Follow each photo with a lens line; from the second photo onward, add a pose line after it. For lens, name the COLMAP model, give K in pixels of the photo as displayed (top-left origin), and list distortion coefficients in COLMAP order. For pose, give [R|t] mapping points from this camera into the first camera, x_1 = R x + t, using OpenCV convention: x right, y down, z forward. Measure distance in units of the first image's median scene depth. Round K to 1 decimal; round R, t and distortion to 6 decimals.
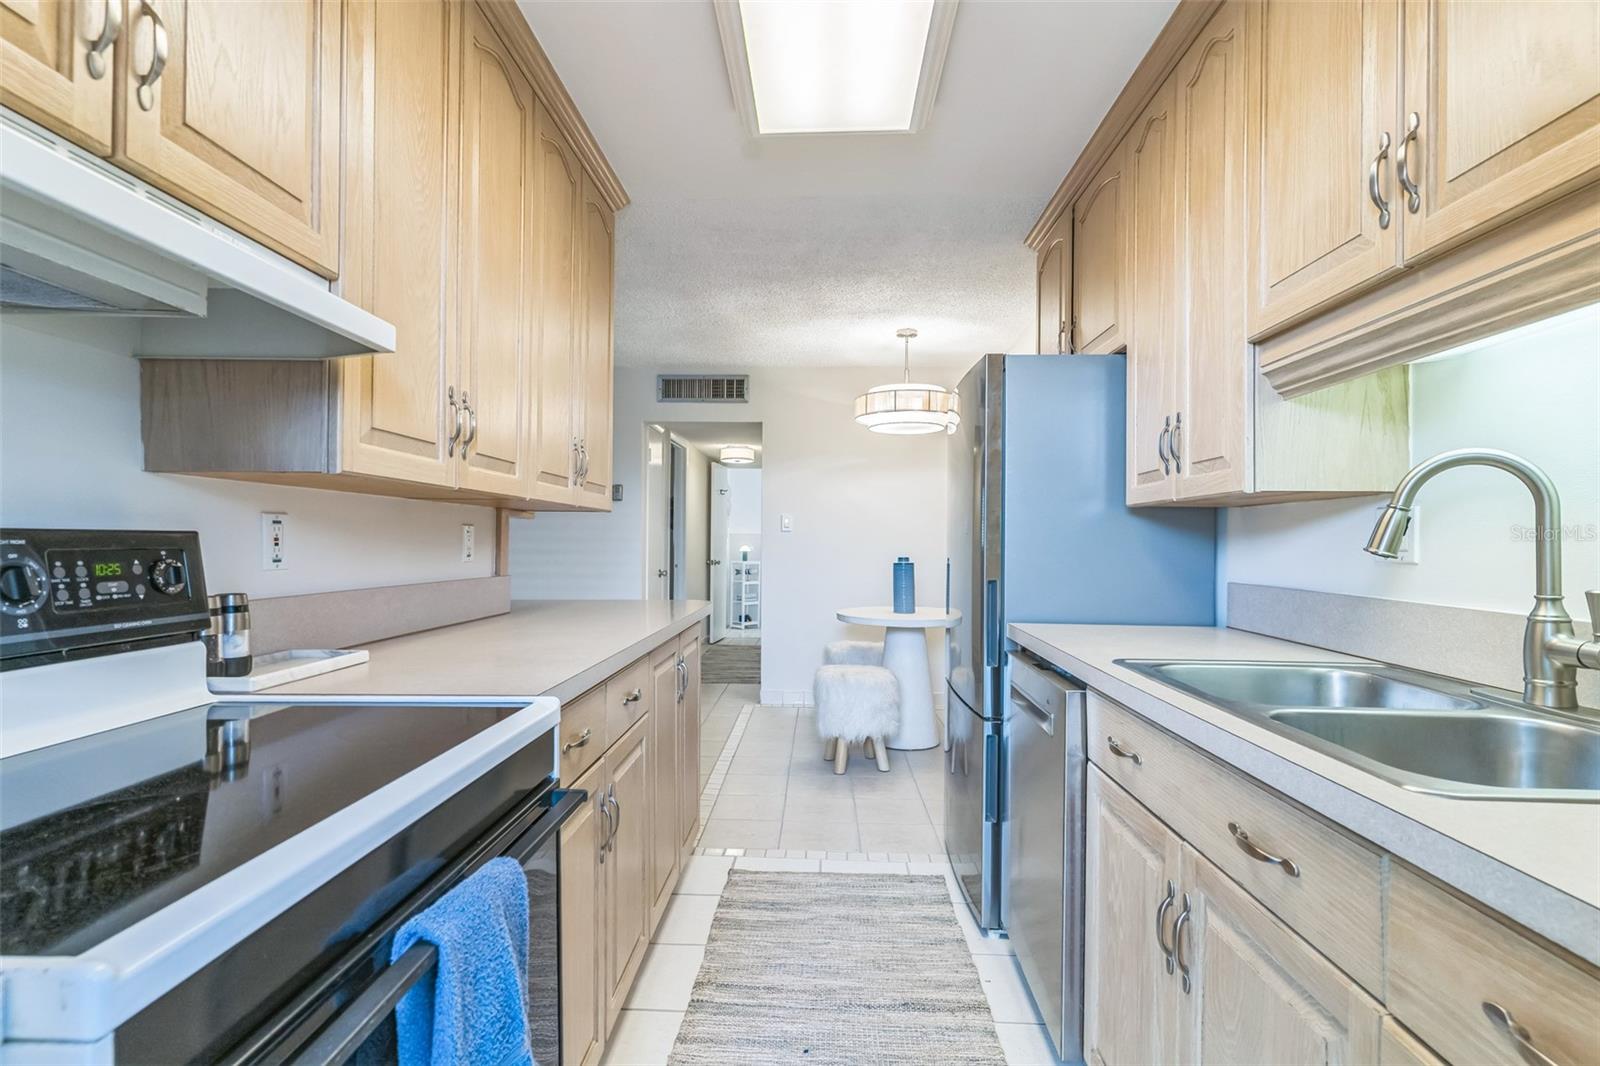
lens RADIAL K [[765.5, 0, 796.5], [0, 765.5, 545.0], [0, 0, 1]] dist [0.001396, 0.000219]
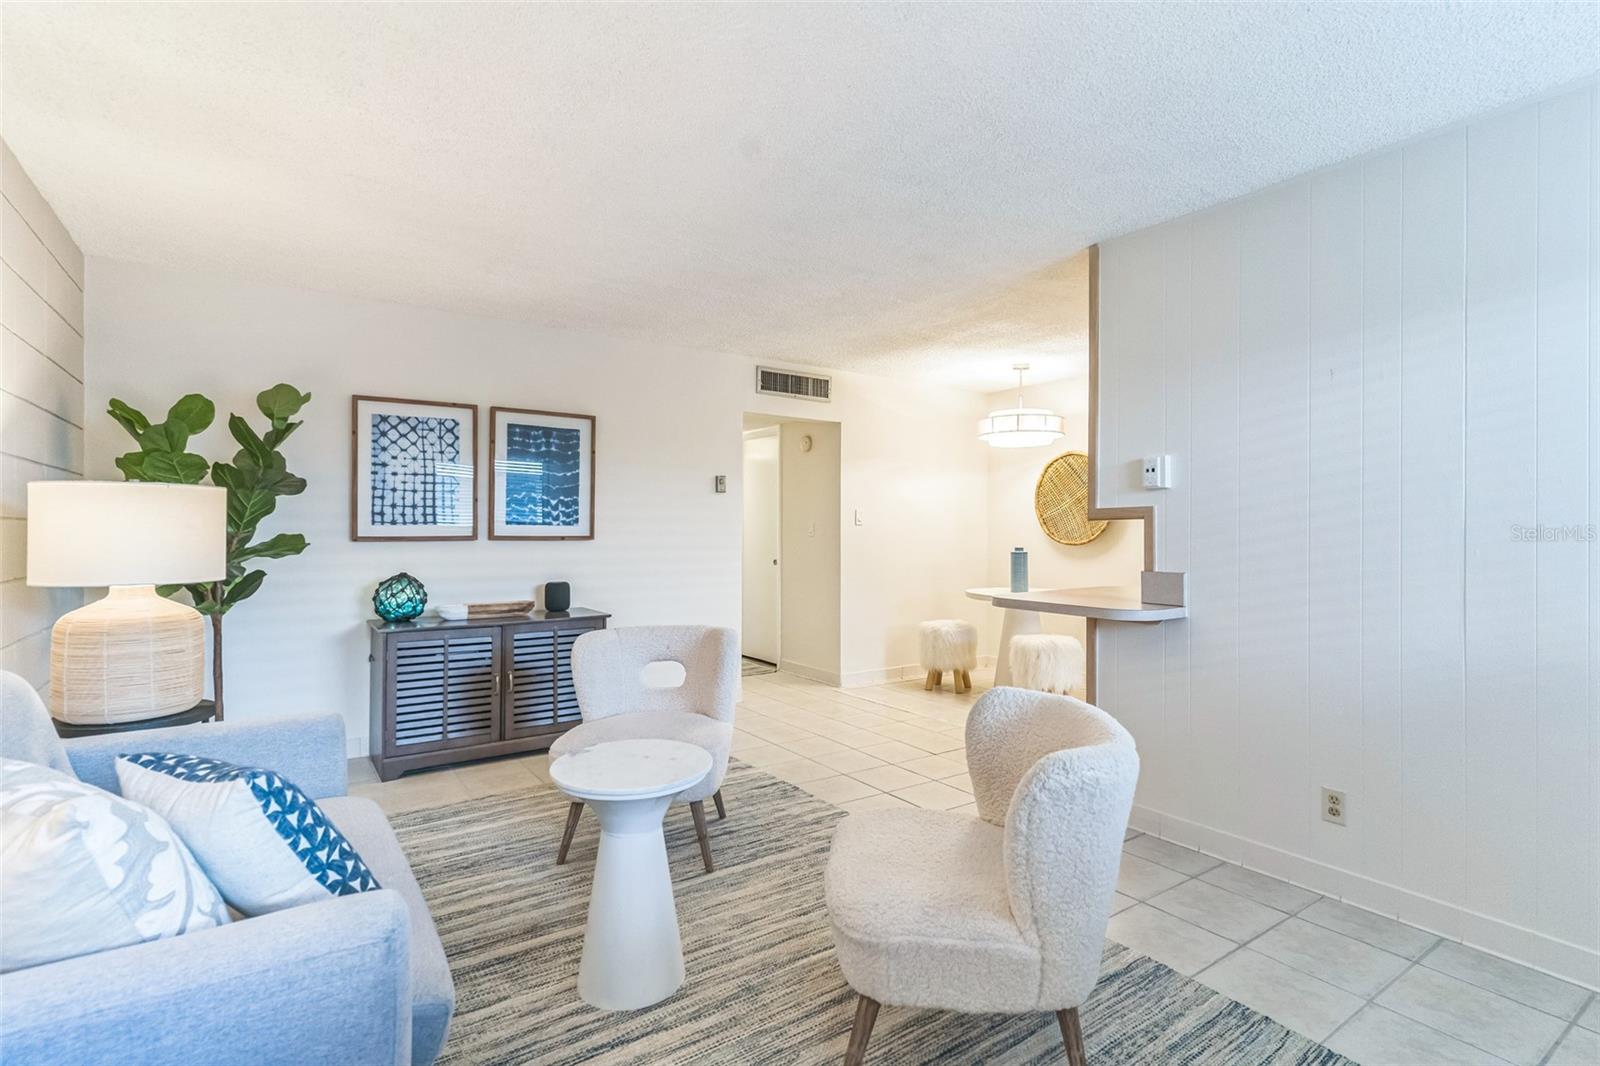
lens RADIAL K [[772.3, 0, 802.2], [0, 772.3, 521.7], [0, 0, 1]] dist [0.001443, -0.000056]
pose [[0.801817, 0.003011, 0.597562, -2.624126], [0.001661, 0.999972, -0.007268, -0.051400], [-0.597567, 0.006820, 0.801790, 0.619231]]
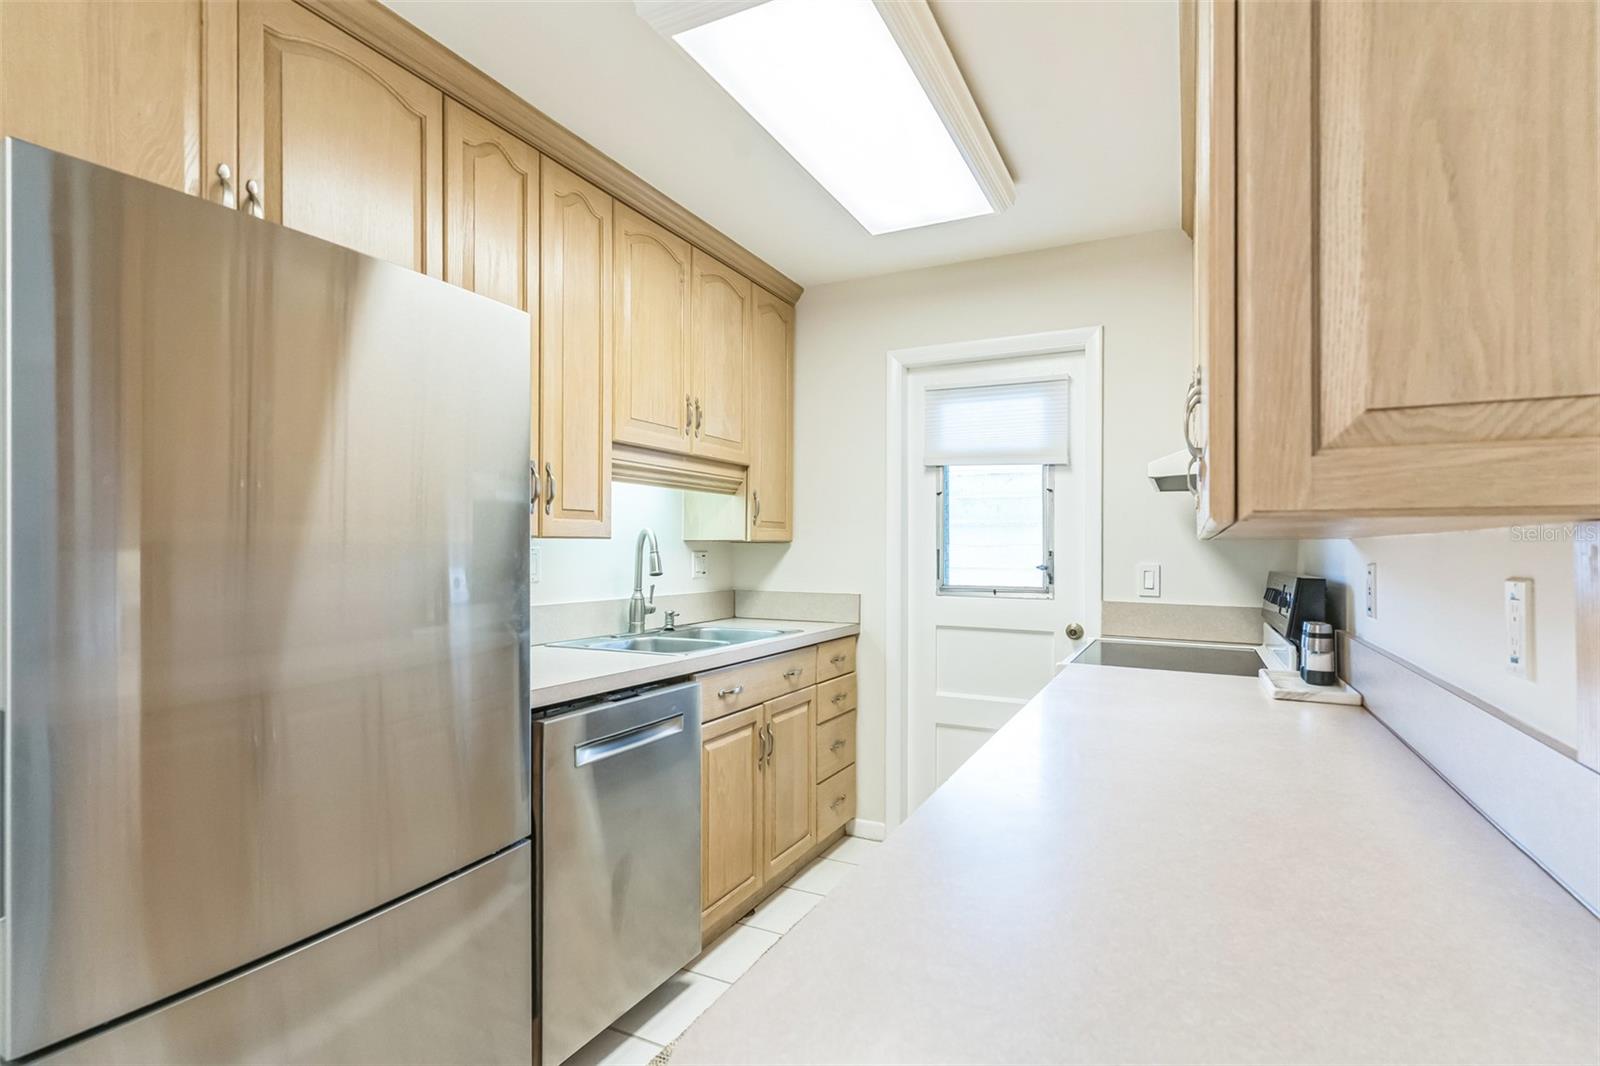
lens RADIAL K [[783.8, 0, 804.9], [0, 783.8, 528.4], [0, 0, 1]] dist [-0.000073, 0.000056]
pose [[-0.909285, 0.002095, 0.416168, -0.421758], [-0.007385, 0.999749, -0.021170, -0.061697], [-0.416108, -0.022323, -0.909041, 2.309699]]
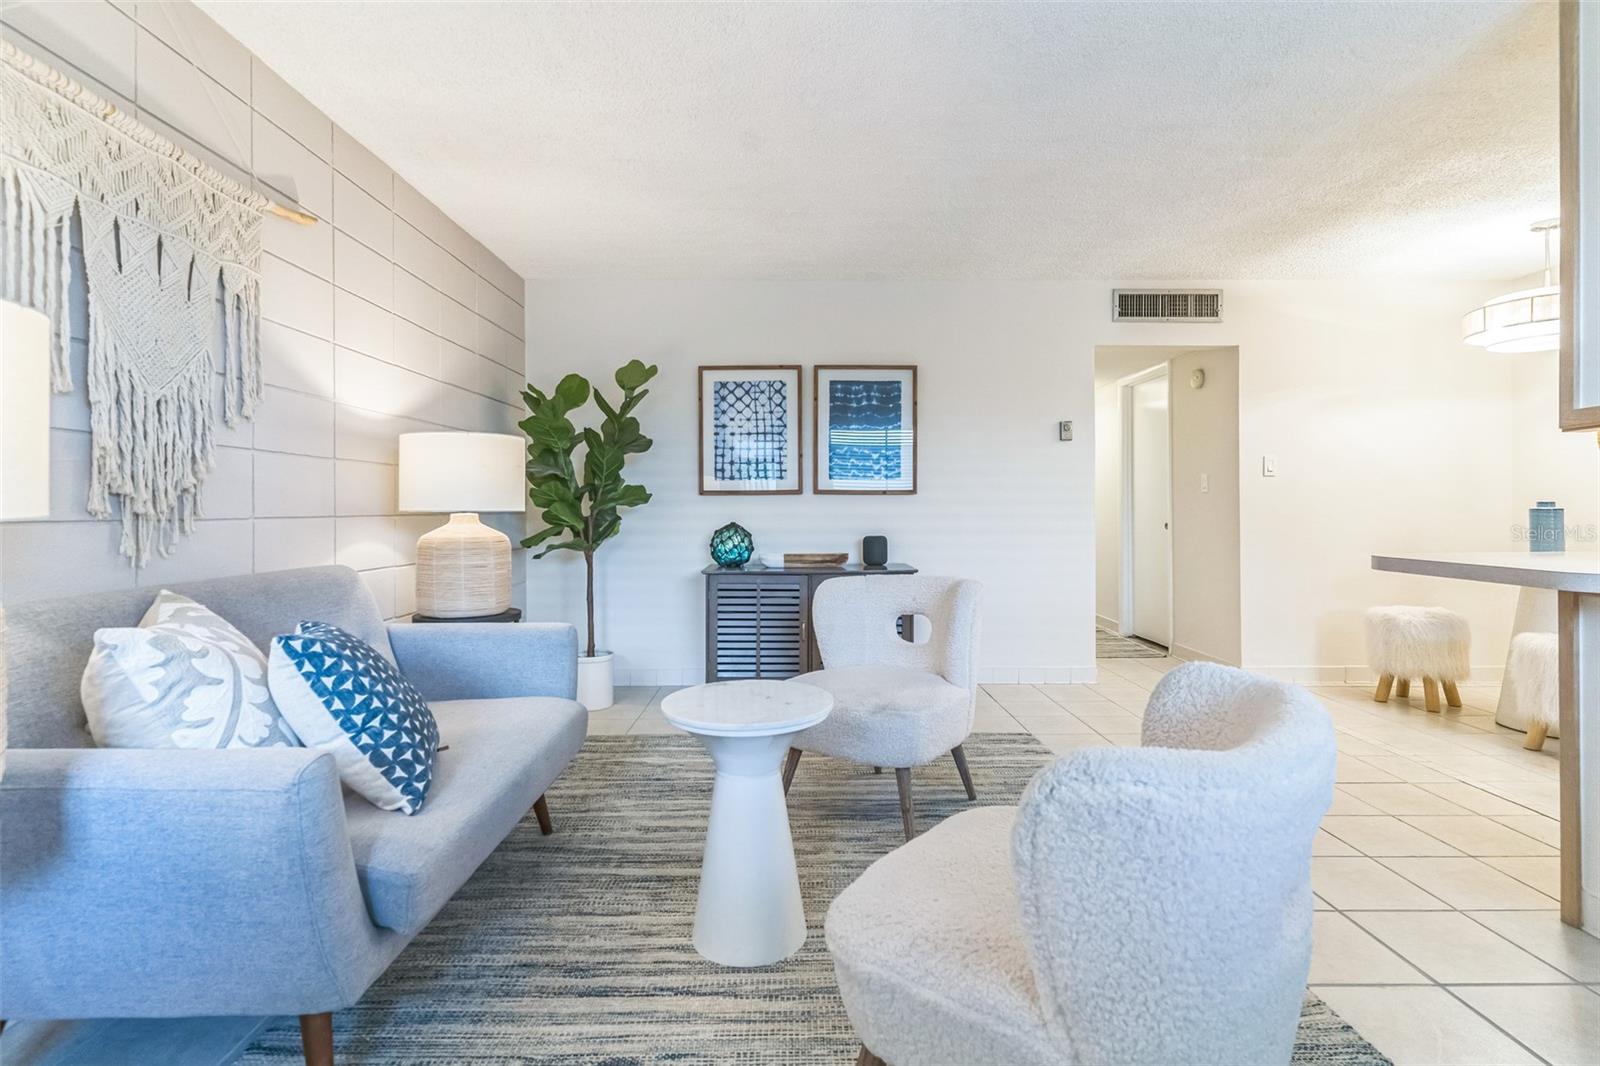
lens RADIAL K [[777.1, 0, 798.2], [0, 777.1, 501.1], [0, 0, 1]] dist [0.003857, 0.000595]
pose [[0.999136, -0.007658, 0.040855, -2.019643], [0.008053, 0.999922, -0.009523, 0.050466], [-0.040778, 0.009844, 0.999120, 0.620244]]
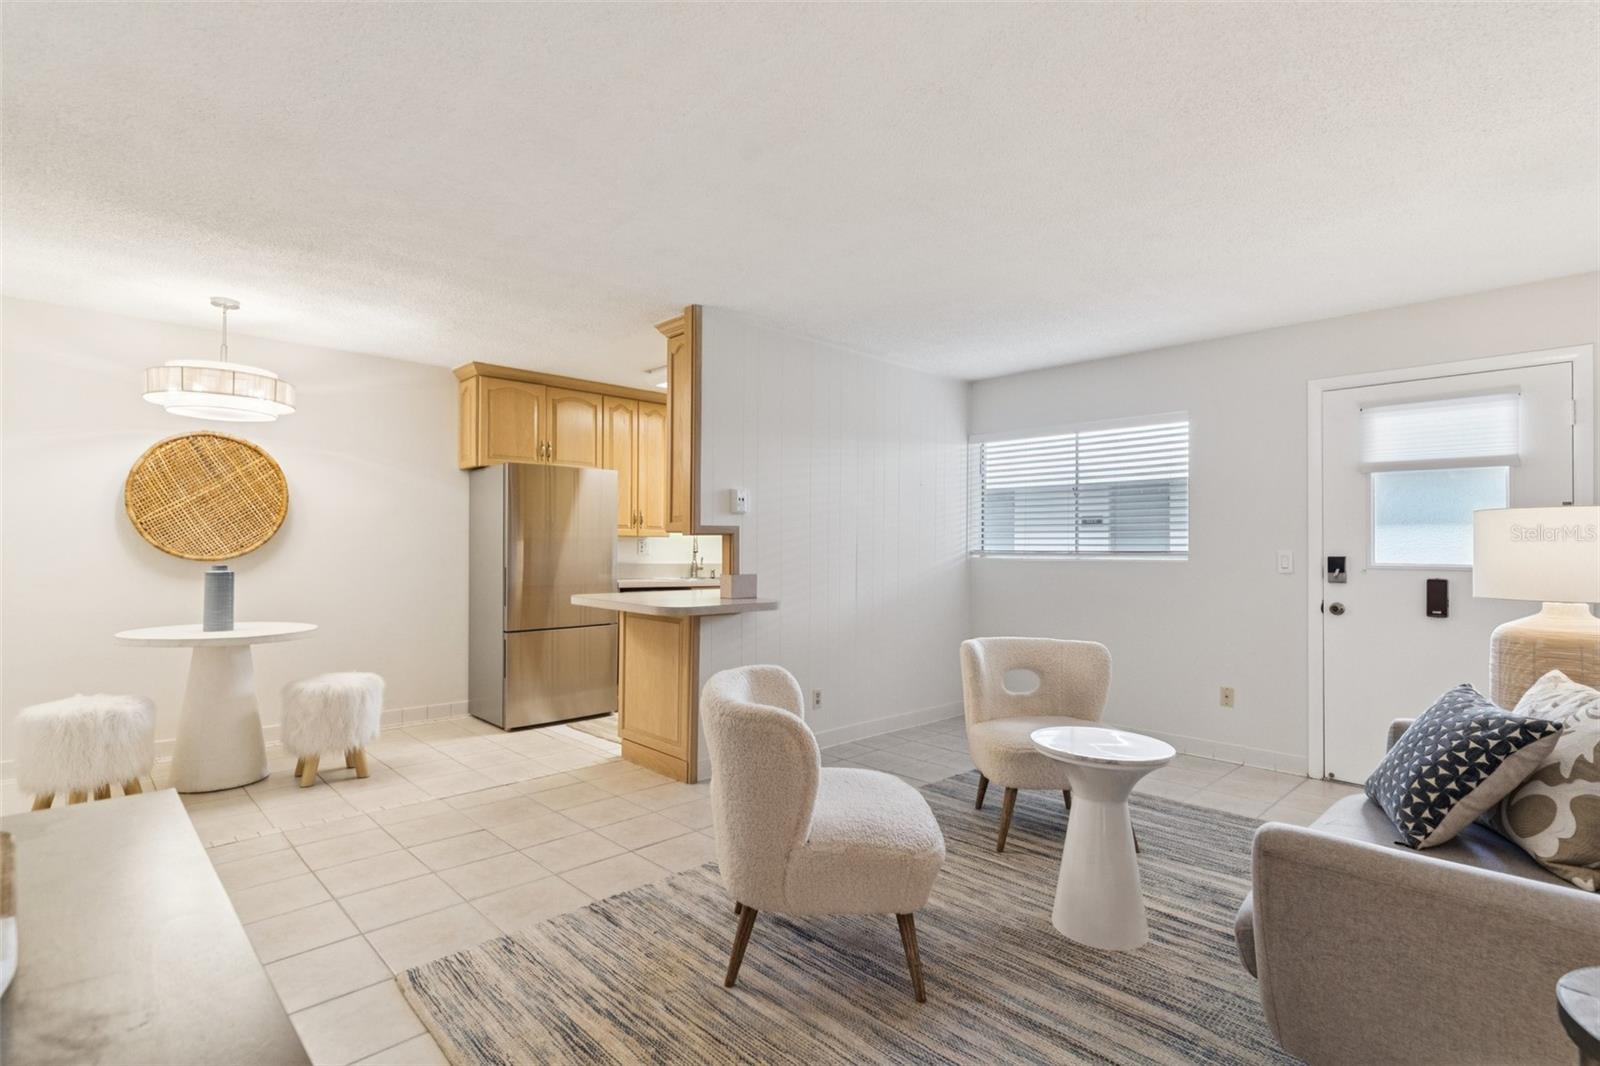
lens RADIAL K [[762.2, 0, 804.0], [0, 762.2, 536.9], [0, 0, 1]] dist [-0.000991, -0.000365]
pose [[-0.723842, -0.000141, 0.689965, -2.690355], [-0.009972, 0.999898, -0.010257, -0.040072], [-0.689893, -0.014305, -0.723770, 3.446771]]
